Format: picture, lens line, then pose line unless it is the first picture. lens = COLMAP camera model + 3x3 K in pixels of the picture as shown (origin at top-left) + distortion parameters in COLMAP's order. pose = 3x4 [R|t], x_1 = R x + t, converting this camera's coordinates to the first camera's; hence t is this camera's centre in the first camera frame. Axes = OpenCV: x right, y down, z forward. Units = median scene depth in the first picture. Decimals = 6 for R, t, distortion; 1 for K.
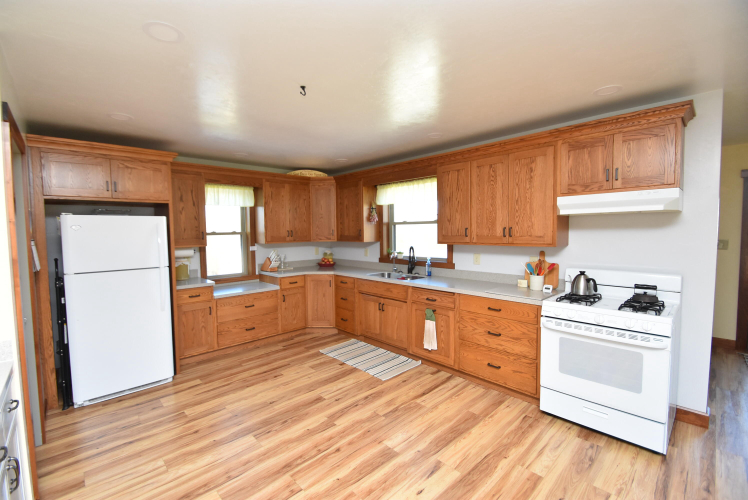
lens RADIAL K [[327.7, 0, 361.1], [0, 327.7, 249.1], [0, 0, 1]] dist [0.002474, -0.008156]
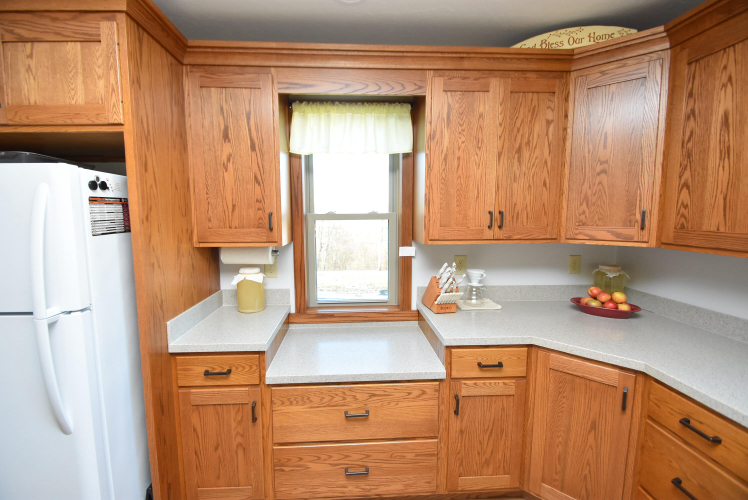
lens RADIAL K [[327.7, 0, 370.6], [0, 327.7, 249.5], [0, 0, 1]] dist [0.002474, -0.008156]
pose [[0.778320, 0.078436, -0.622950, -0.102648], [-0.043138, 0.996502, 0.071573, -0.035946], [0.626384, -0.028833, 0.778981, 0.670857]]
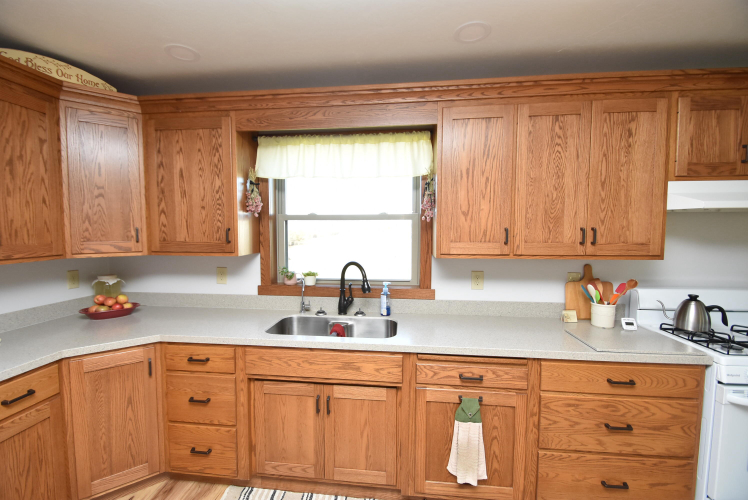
lens RADIAL K [[327.7, 0, 362.9], [0, 327.7, 247.9], [0, 0, 1]] dist [0.002474, -0.008156]
pose [[0.751931, -0.024540, 0.658785, -0.161986], [0.027803, 0.999598, 0.005501, -0.030771], [-0.658656, 0.014180, 0.752311, 0.565649]]
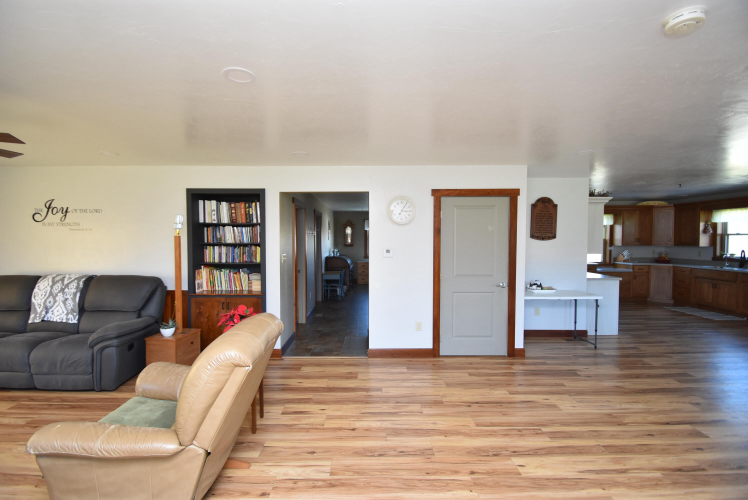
lens RADIAL K [[327.7, 0, 364.3], [0, 327.7, 247.4], [0, 0, 1]] dist [0.002474, -0.008156]
pose [[0.735666, 0.030353, -0.676664, -0.120569], [-0.034630, 0.999374, 0.007179, 0.028385], [0.676459, 0.018151, 0.736257, -1.266727]]
